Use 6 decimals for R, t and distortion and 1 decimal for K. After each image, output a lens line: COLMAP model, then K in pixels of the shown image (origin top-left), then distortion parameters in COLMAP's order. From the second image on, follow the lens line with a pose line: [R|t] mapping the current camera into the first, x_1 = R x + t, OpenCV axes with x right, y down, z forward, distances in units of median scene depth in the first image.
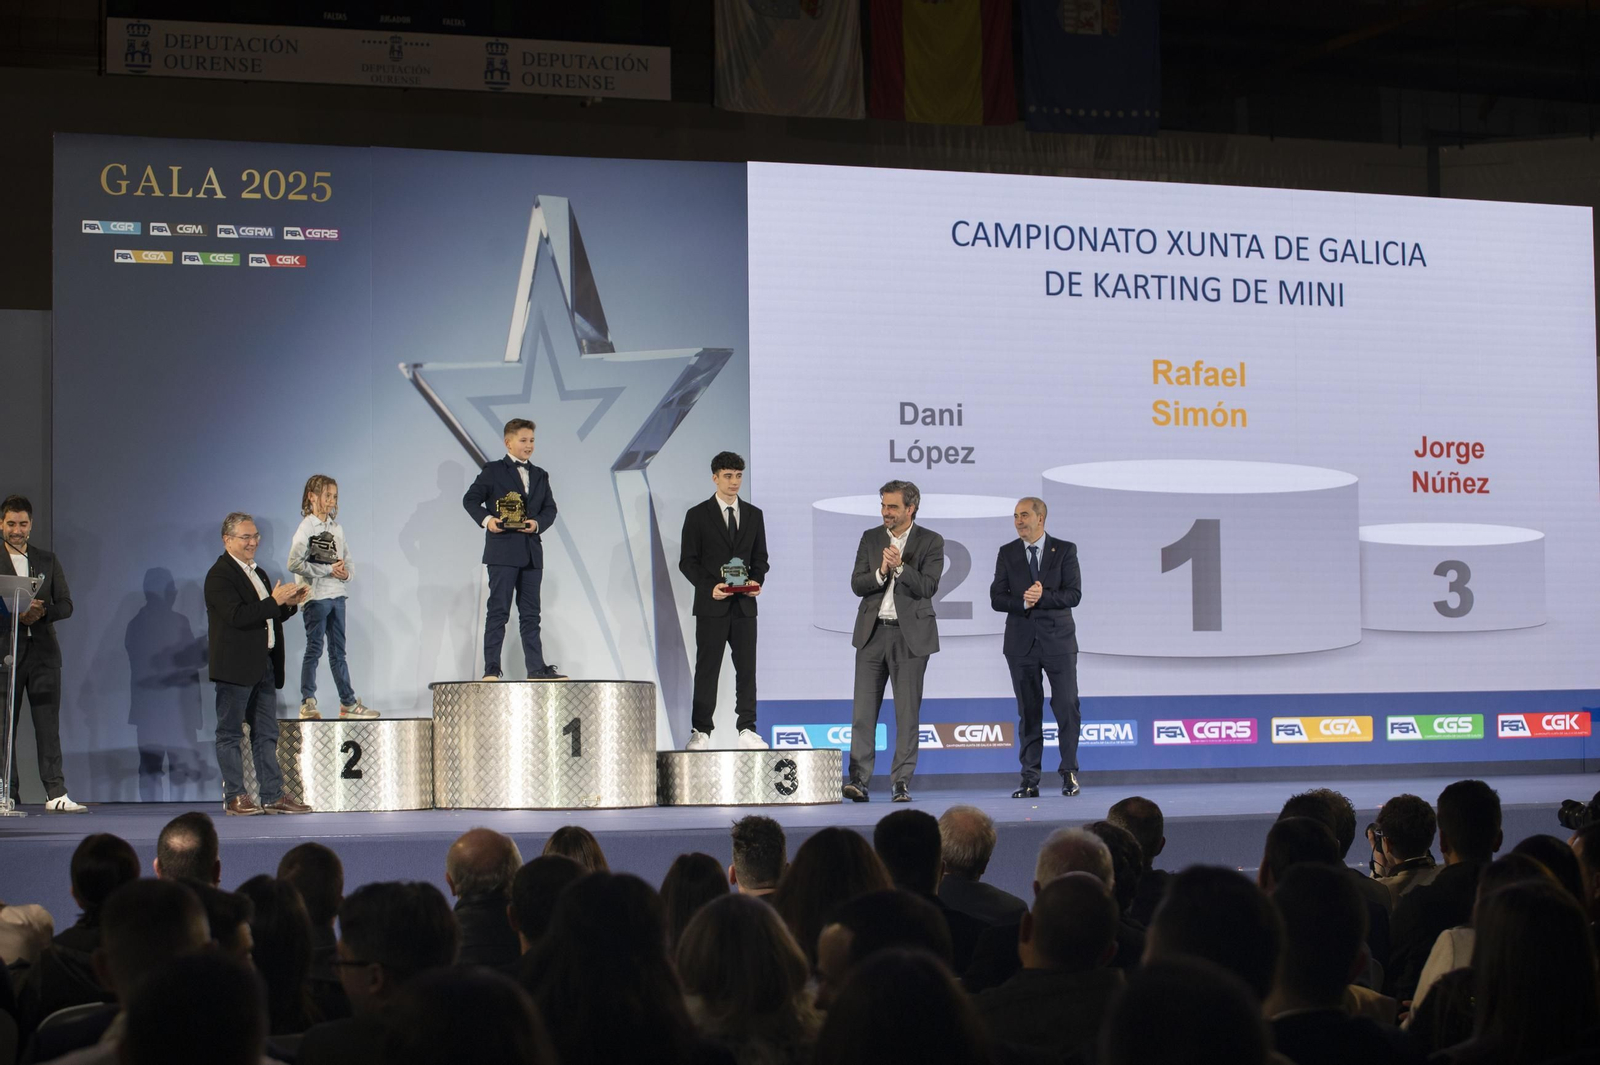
lens RADIAL K [[3432.5, 0, 800.0], [0, 3432.5, 532.5], [0, 0, 1]] dist [-0.144598, 0.160027]
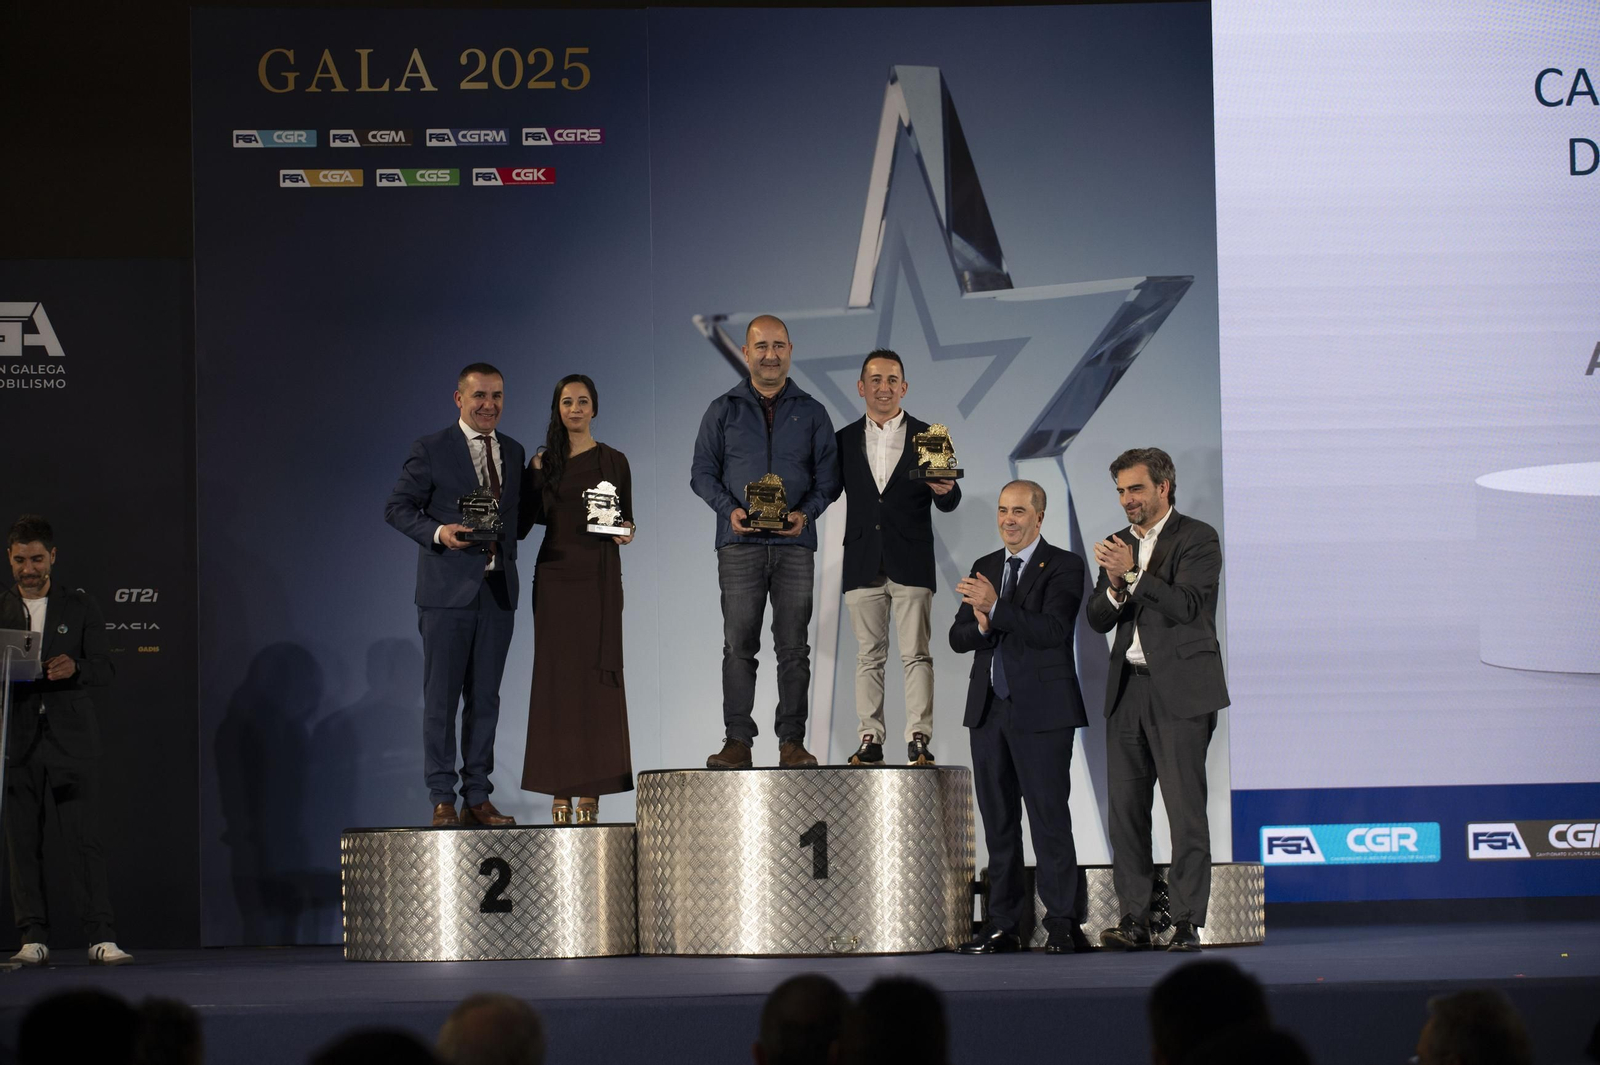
lens RADIAL K [[4423.8, 0, 799.9], [0, 4423.8, 576.7], [0, 0, 1]] dist [0.054304, 1.732343]
pose [[0.959257, -0.023462, -0.281561, 0.154429], [0.024475, 0.999700, 0.000082, 0.004480], [0.281474, -0.006970, 0.959543, 0.132714]]
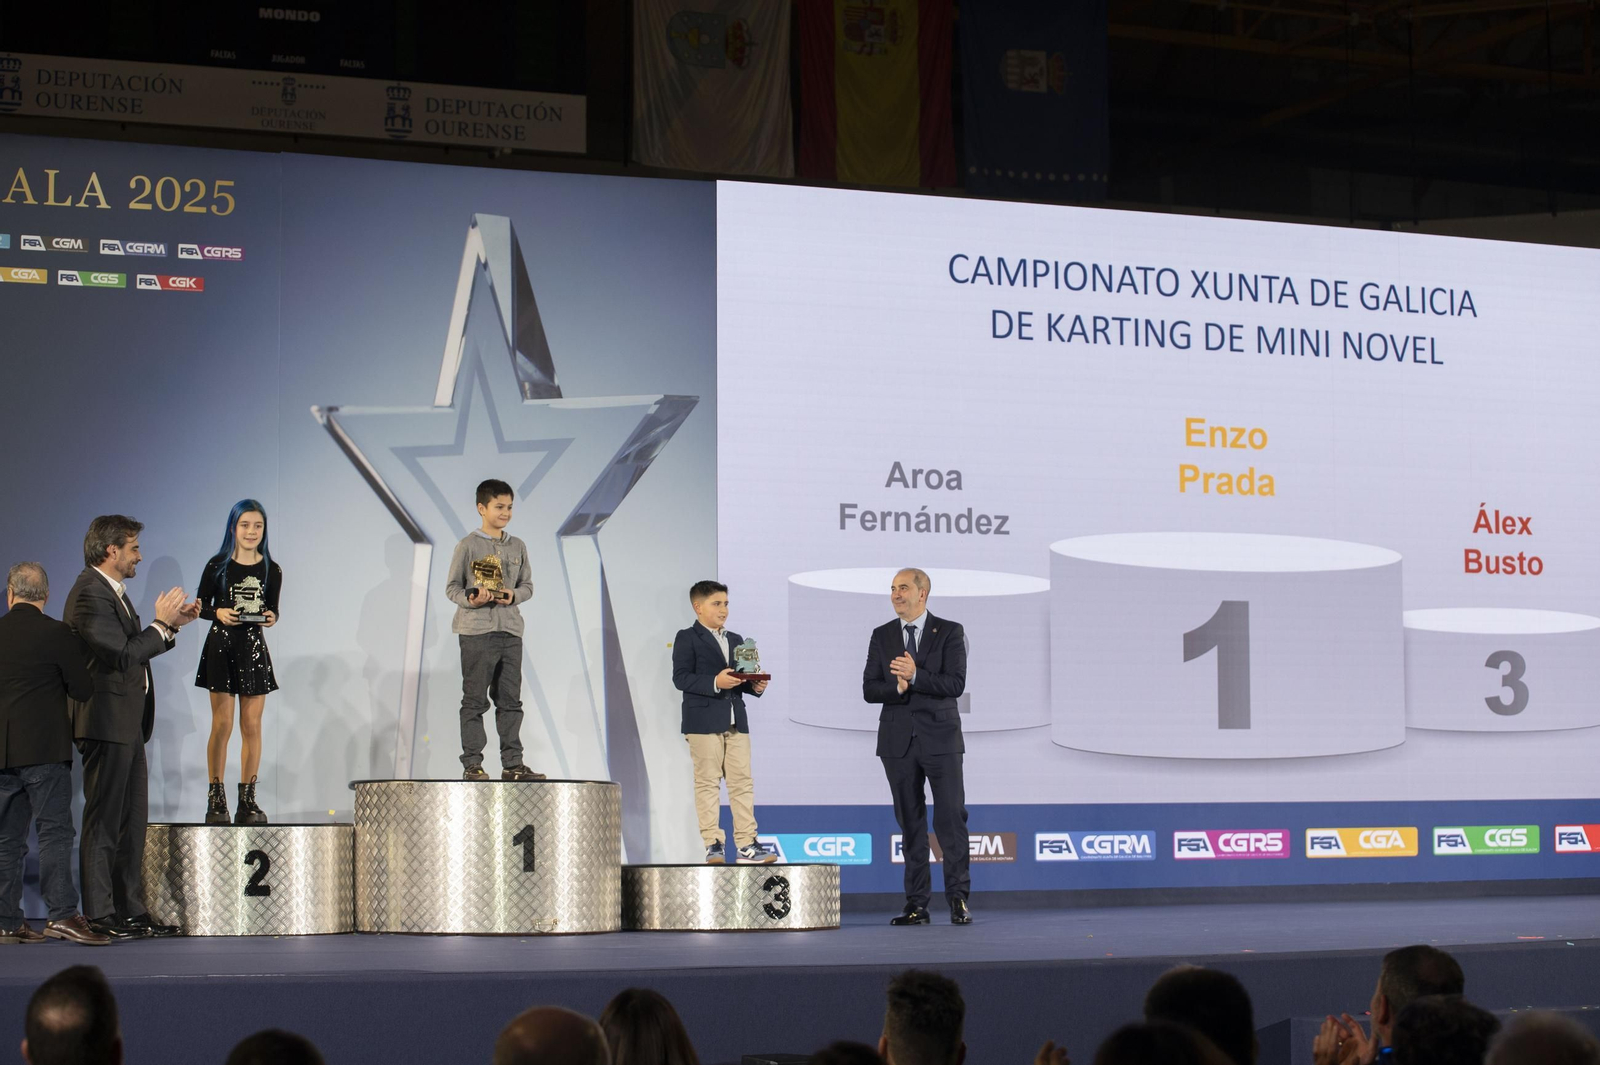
lens RADIAL K [[3405.7, 0, 807.4], [0, 3405.7, 539.7], [0, 0, 1]] dist [-0.149309, -0.066919]
pose [[0.998980, 0.009983, 0.044043, -0.029927], [-0.008685, 0.999525, -0.029556, 0.007575], [-0.044317, 0.029144, 0.998592, 0.148855]]
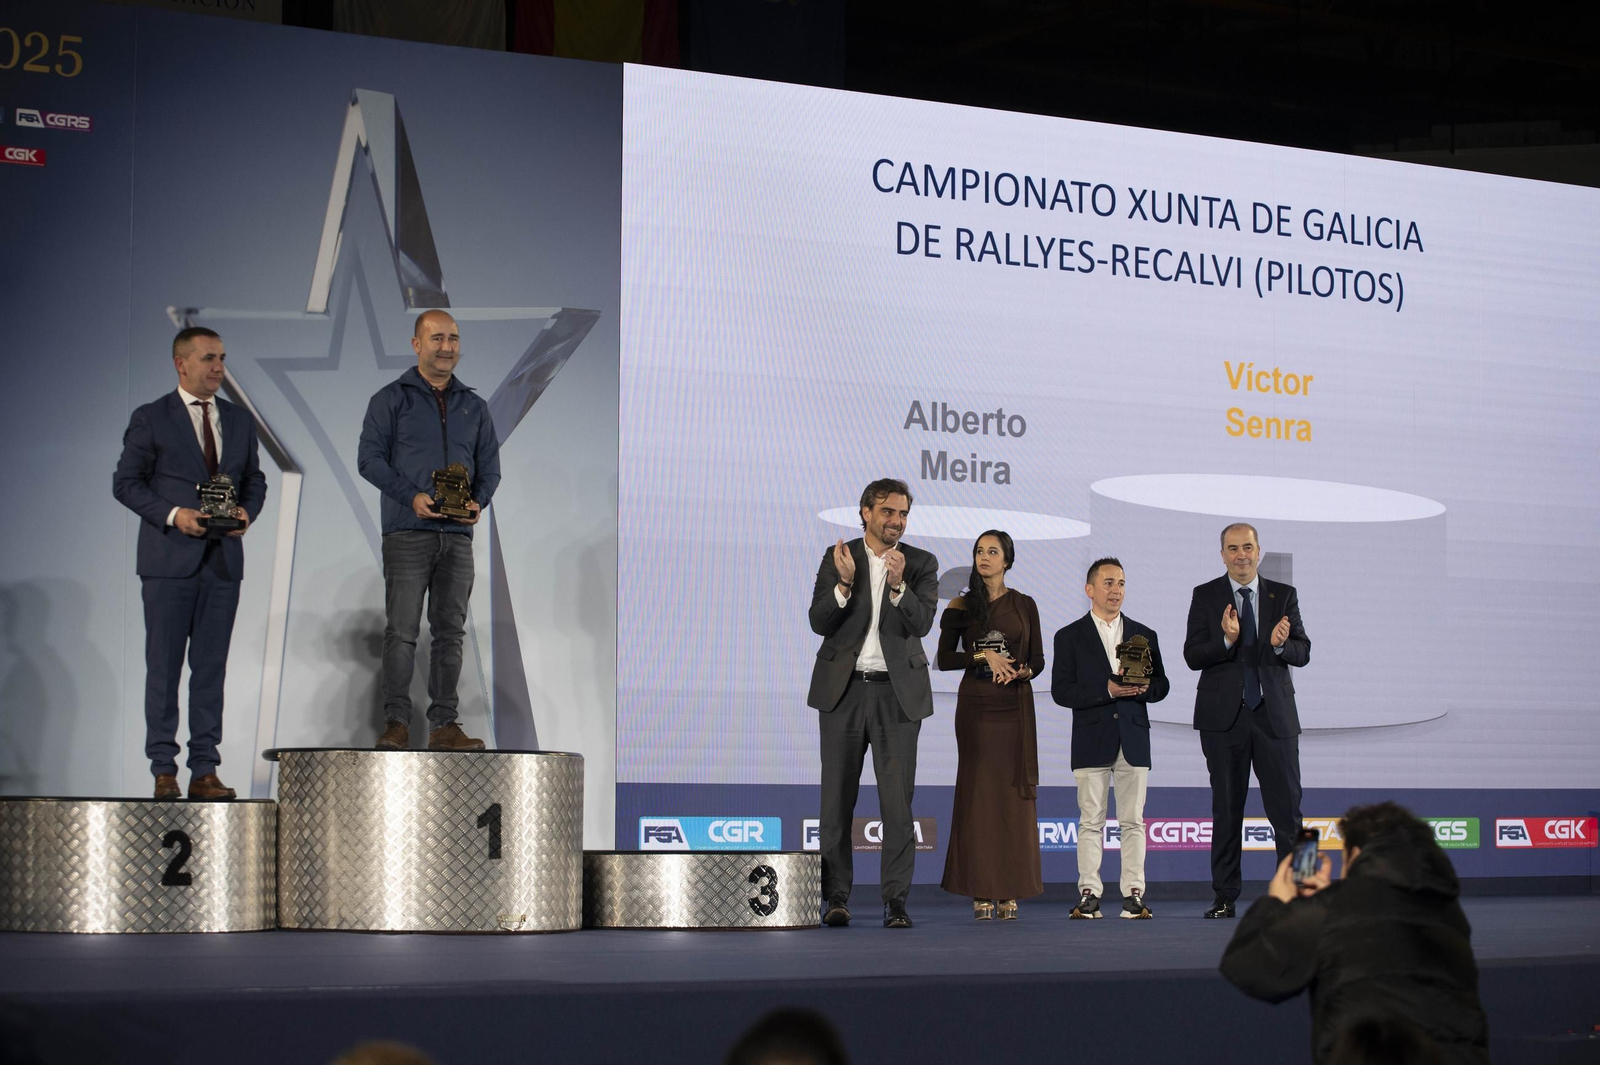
lens RADIAL K [[3614.4, 0, 800.0], [0, 3614.4, 532.5], [0, 0, 1]] dist [-0.060947, -0.250629]
pose [[0.982282, 0.031434, 0.184756, -0.122174], [-0.027312, 0.999319, -0.024813, 0.013170], [-0.185410, 0.019327, 0.982471, 0.223678]]
